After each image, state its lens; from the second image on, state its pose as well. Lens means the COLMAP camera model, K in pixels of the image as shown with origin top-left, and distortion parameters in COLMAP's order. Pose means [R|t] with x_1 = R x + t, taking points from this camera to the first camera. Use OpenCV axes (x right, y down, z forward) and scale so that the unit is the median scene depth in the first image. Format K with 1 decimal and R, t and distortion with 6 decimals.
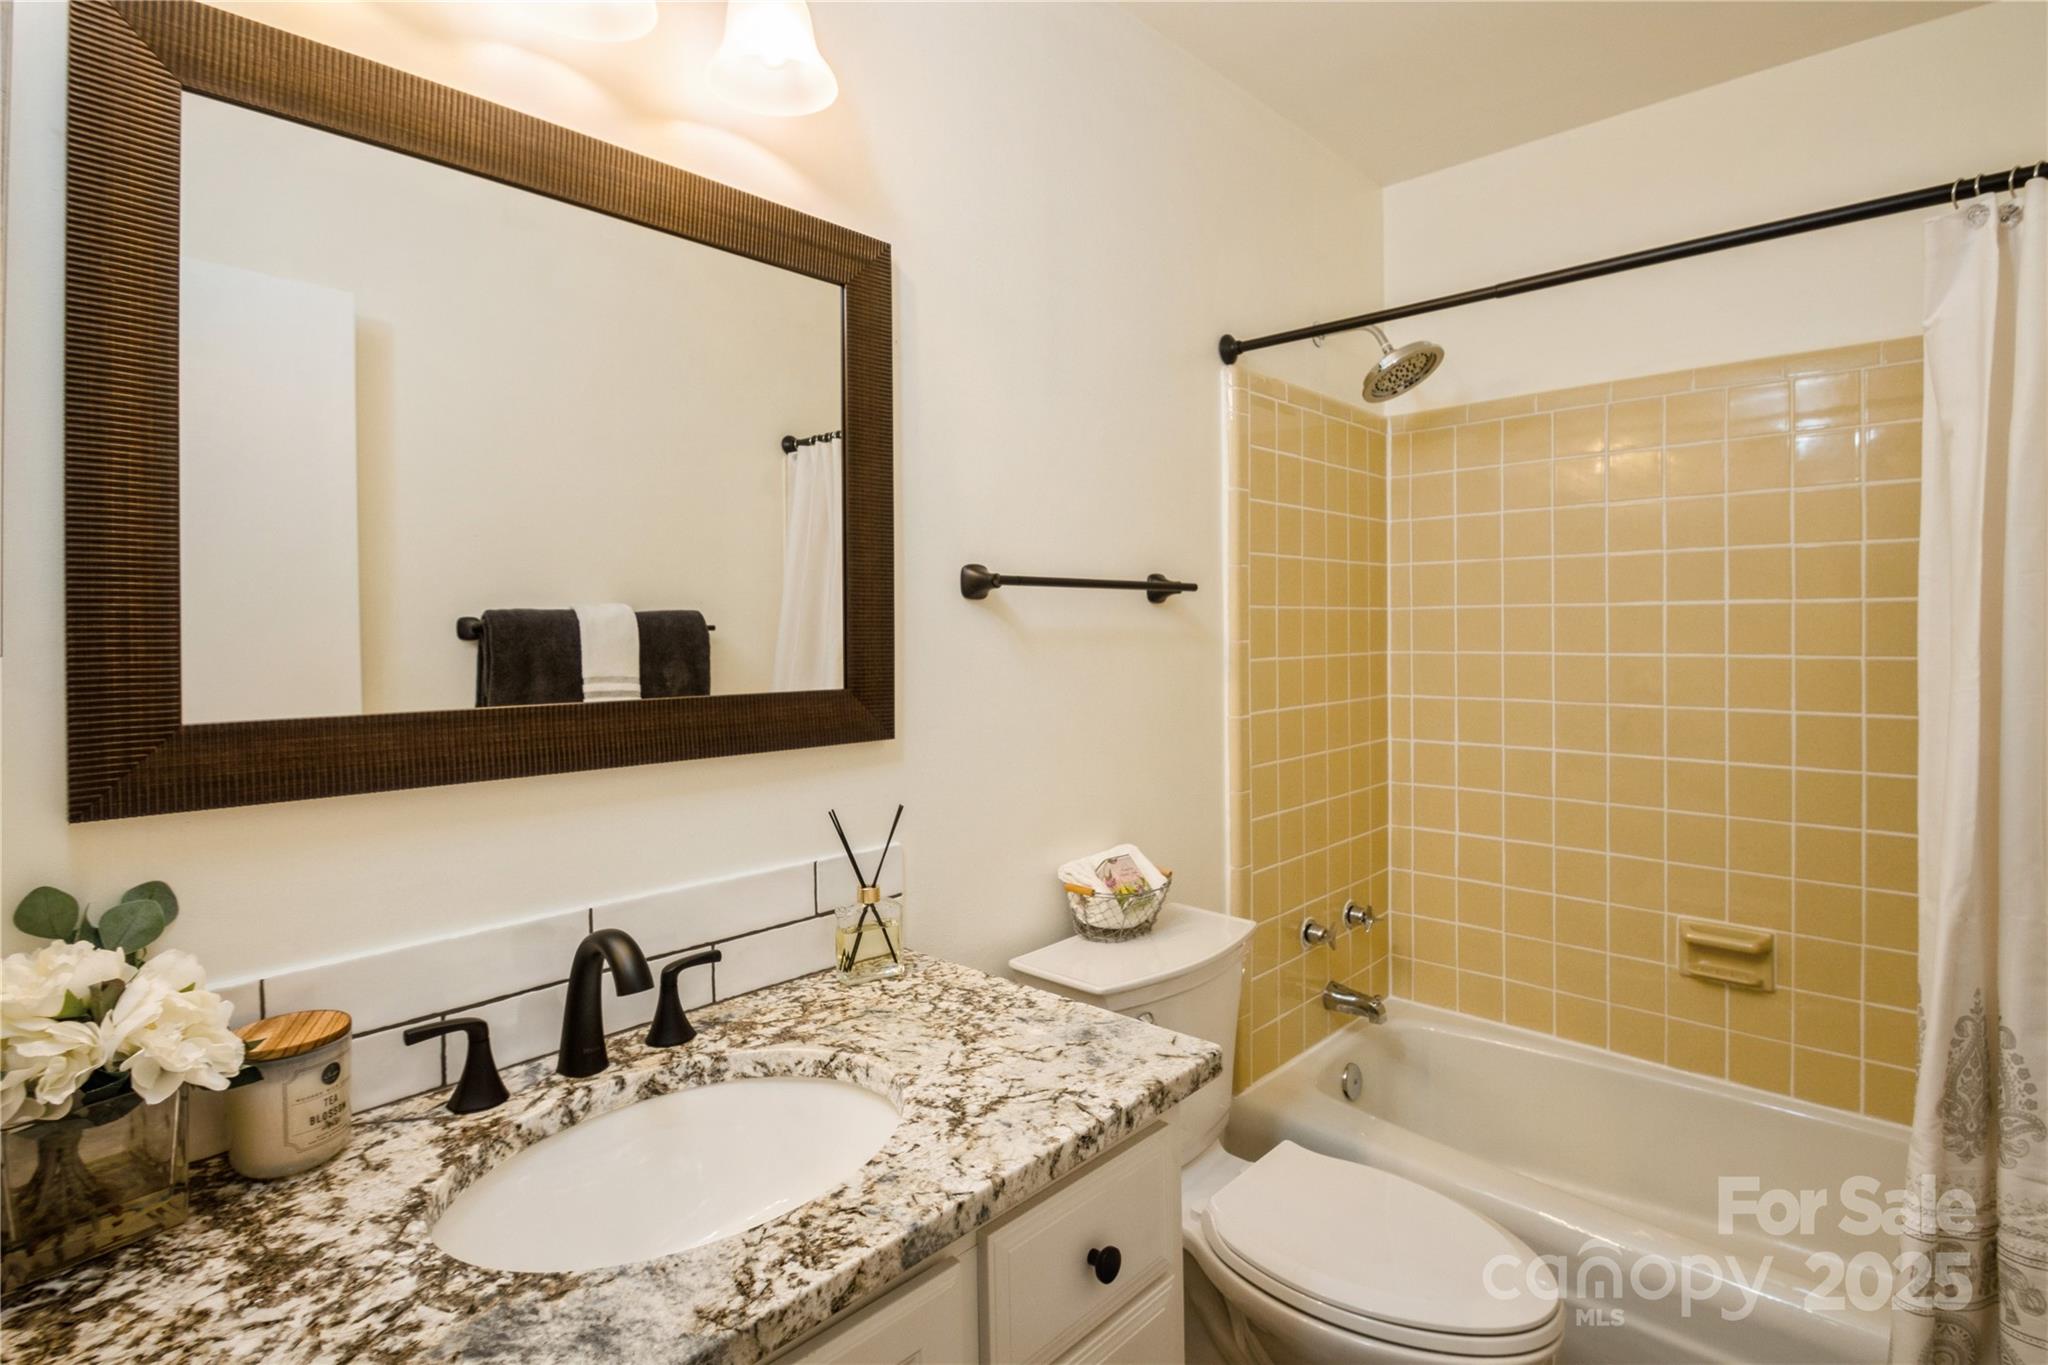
lens RADIAL K [[983.5, 0, 1024.7], [0, 983.5, 665.3], [0, 0, 1]] dist [-0.000005, -0.007017]
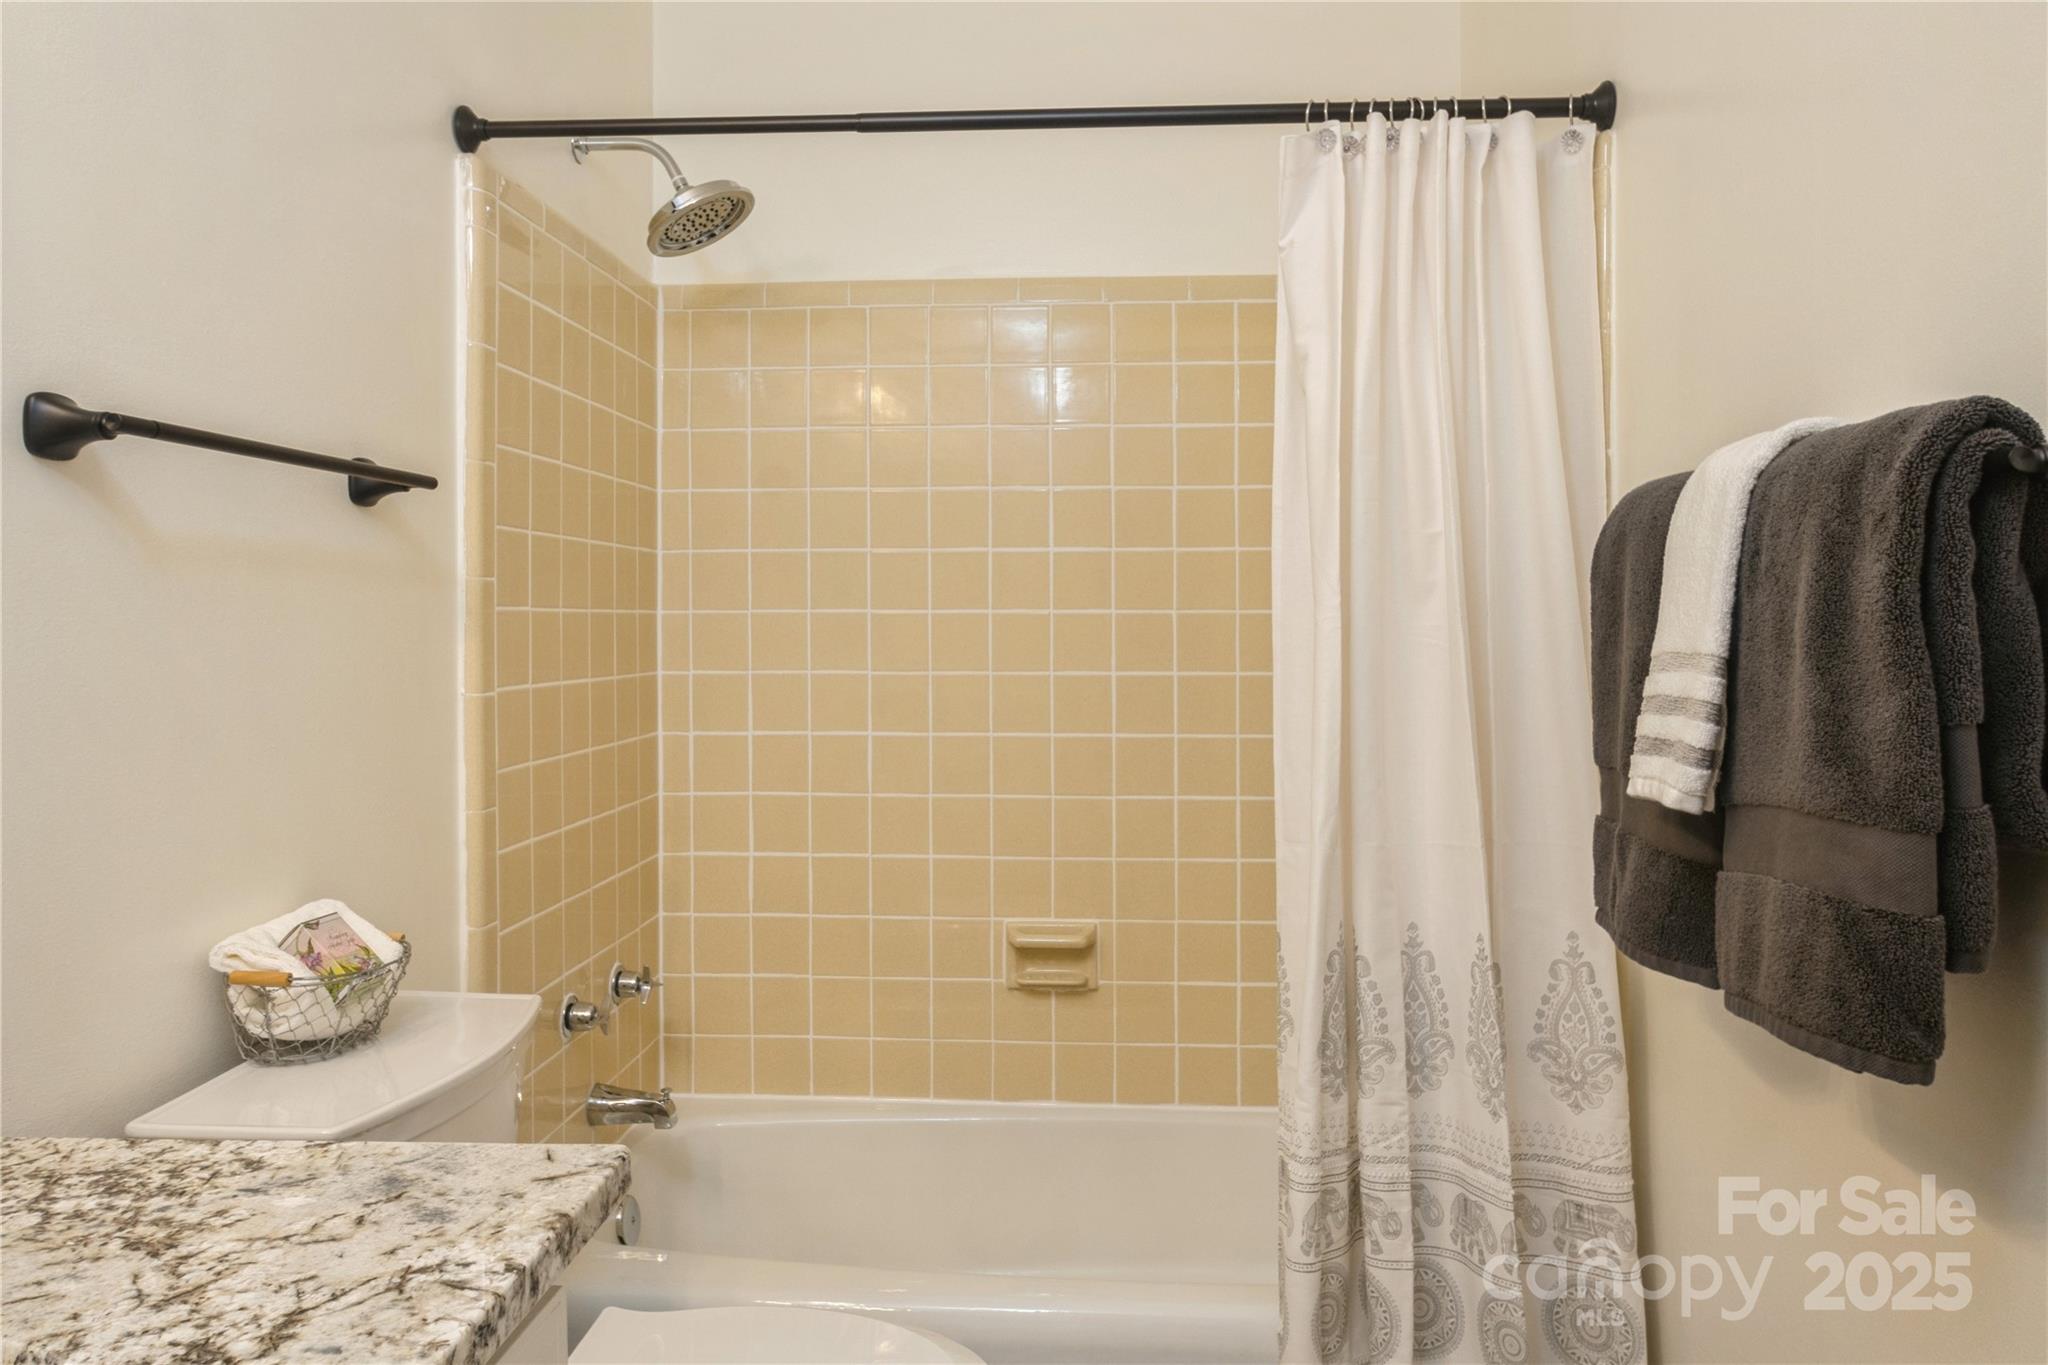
lens RADIAL K [[1384.4, 0, 1030.7], [0, 1384.4, 637.6], [0, 0, 1]] dist [-0.018411, 0.009398]
pose [[0.773428, 0.001264, 0.633883, -0.095254], [0.012980, 0.999757, -0.017831, 0.042751], [-0.633752, 0.022019, 0.773223, 0.073646]]
